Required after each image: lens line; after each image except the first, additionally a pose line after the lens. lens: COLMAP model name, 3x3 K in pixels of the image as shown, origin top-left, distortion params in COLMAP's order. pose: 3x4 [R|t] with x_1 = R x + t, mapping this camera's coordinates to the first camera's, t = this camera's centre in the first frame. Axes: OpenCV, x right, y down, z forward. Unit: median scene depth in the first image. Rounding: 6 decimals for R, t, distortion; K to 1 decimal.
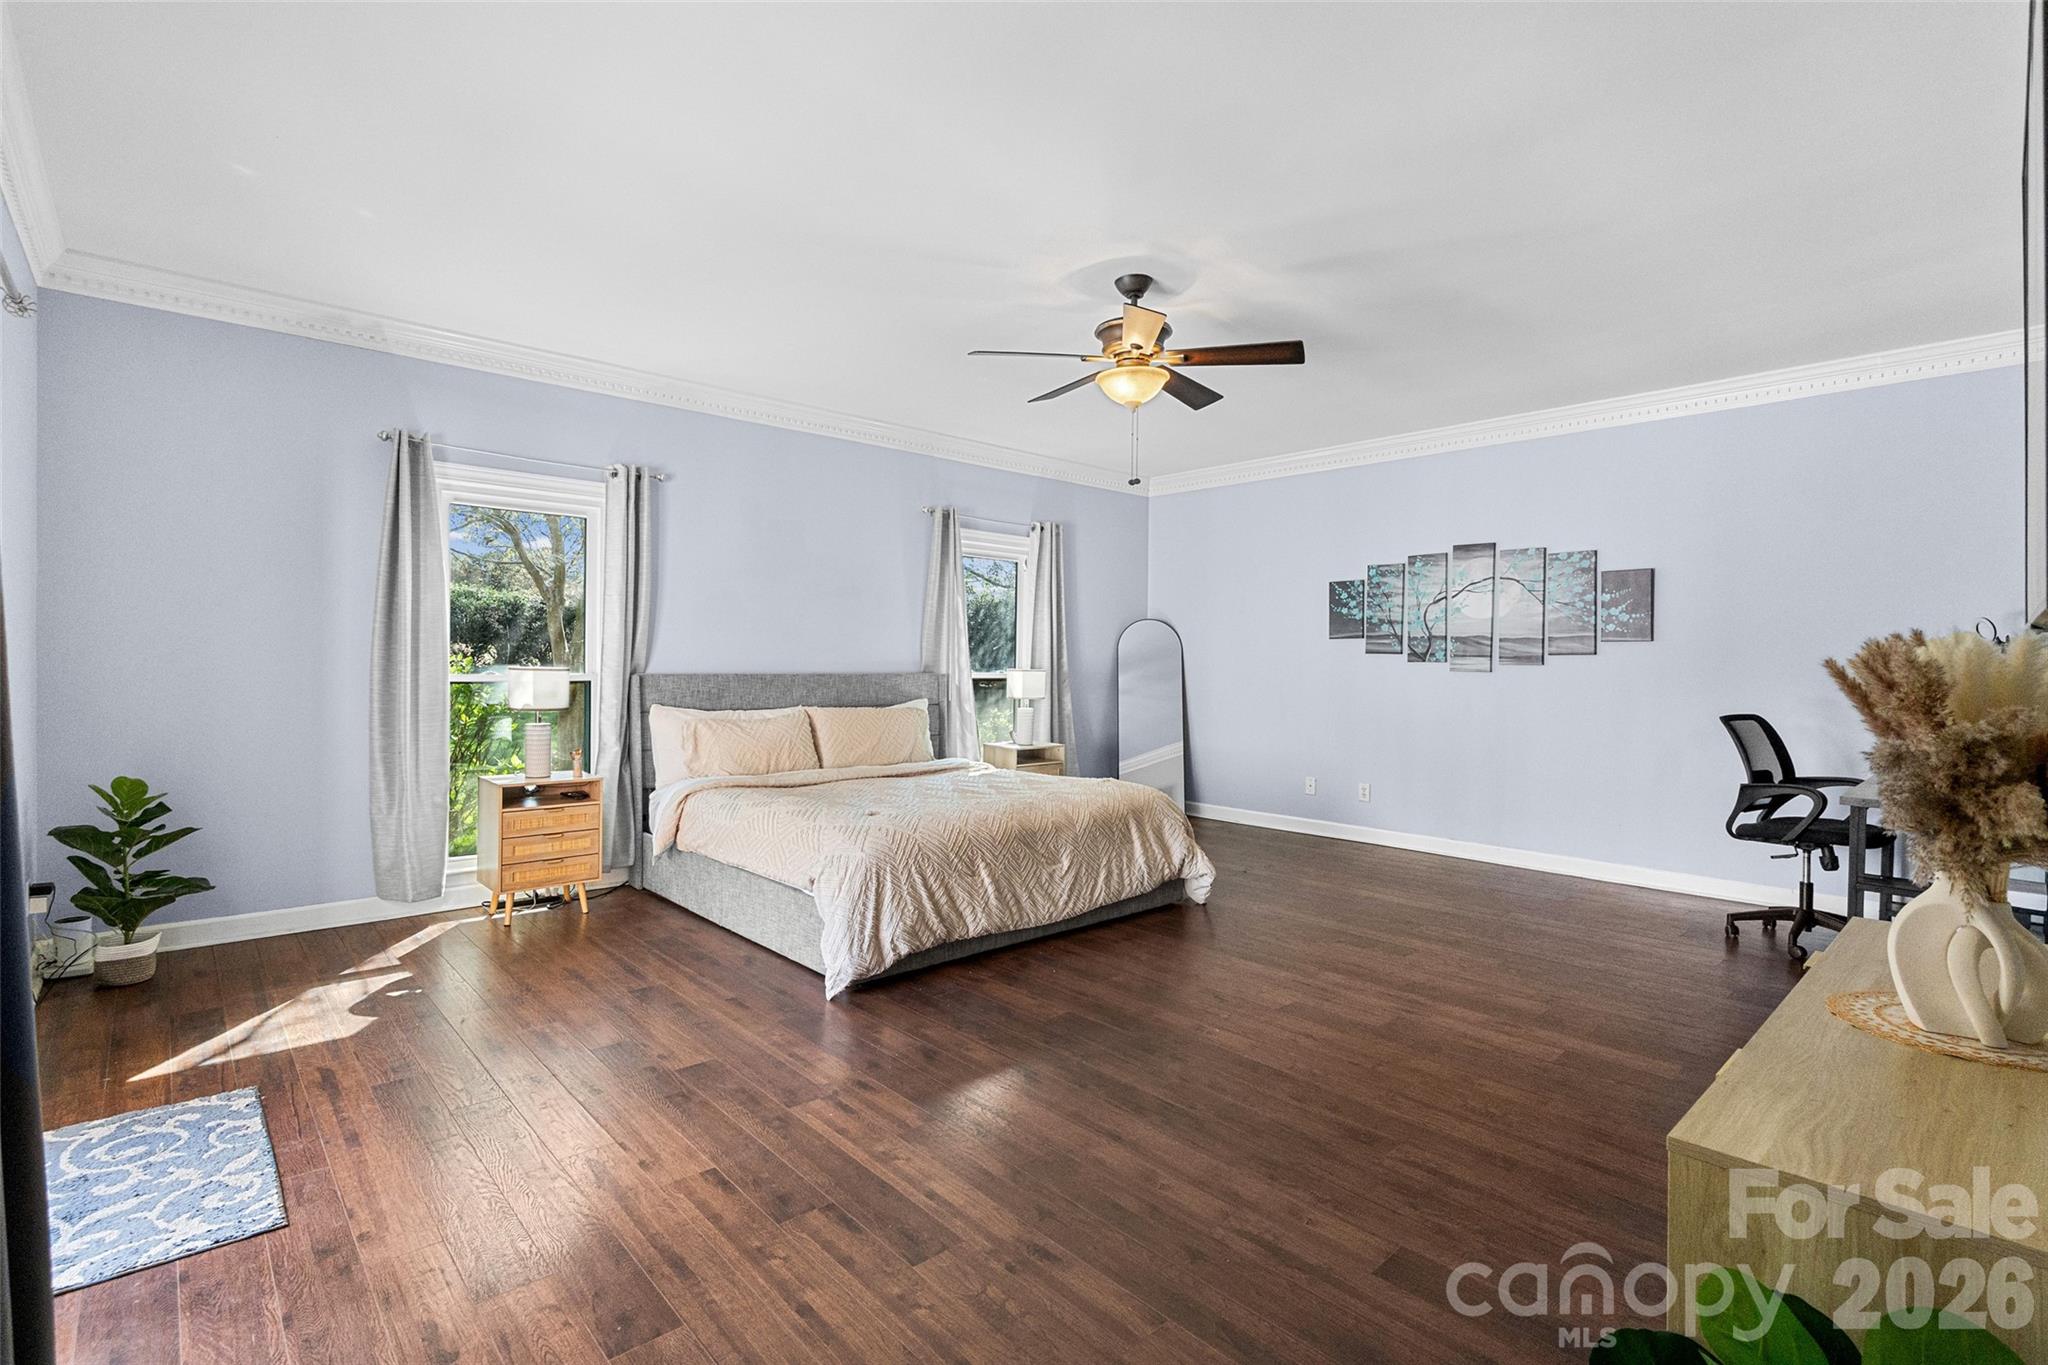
lens RADIAL K [[965.6, 0, 1024.0], [0, 965.6, 682.5], [0, 0, 1]] dist [-0.002553, -0.000289]
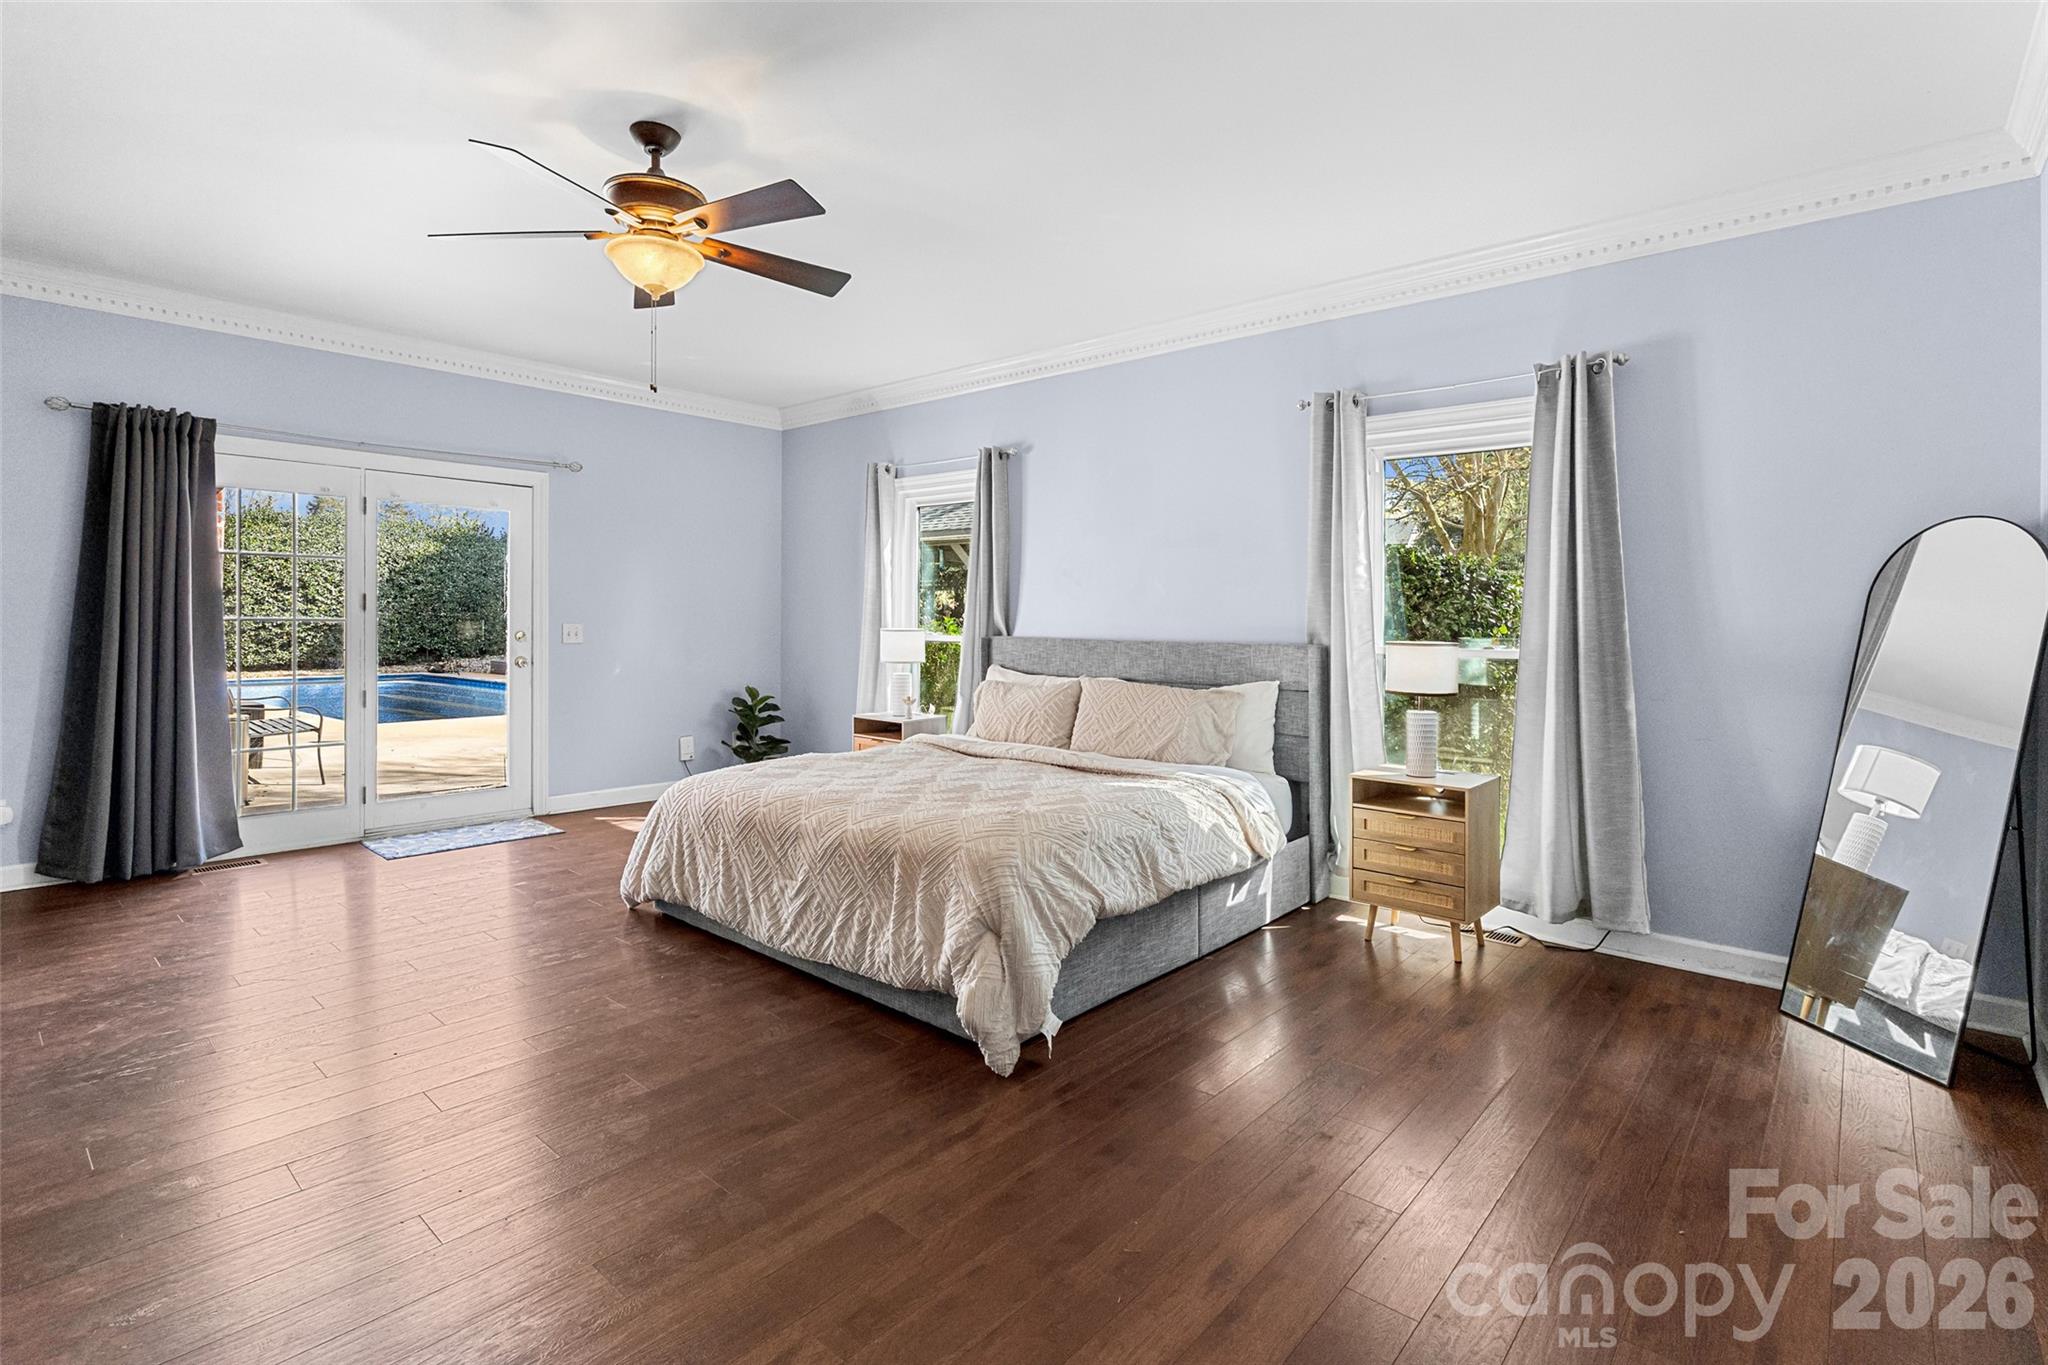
lens RADIAL K [[957.7, 0, 1024.5], [0, 957.7, 634.5], [0, 0, 1]] dist [-0.005952, 0.001322]
pose [[0.116736, 0.008090, -0.993130, 0.590751], [-0.032956, 0.999448, 0.004267, -0.014092], [0.992616, 0.032231, 0.116938, 0.782346]]
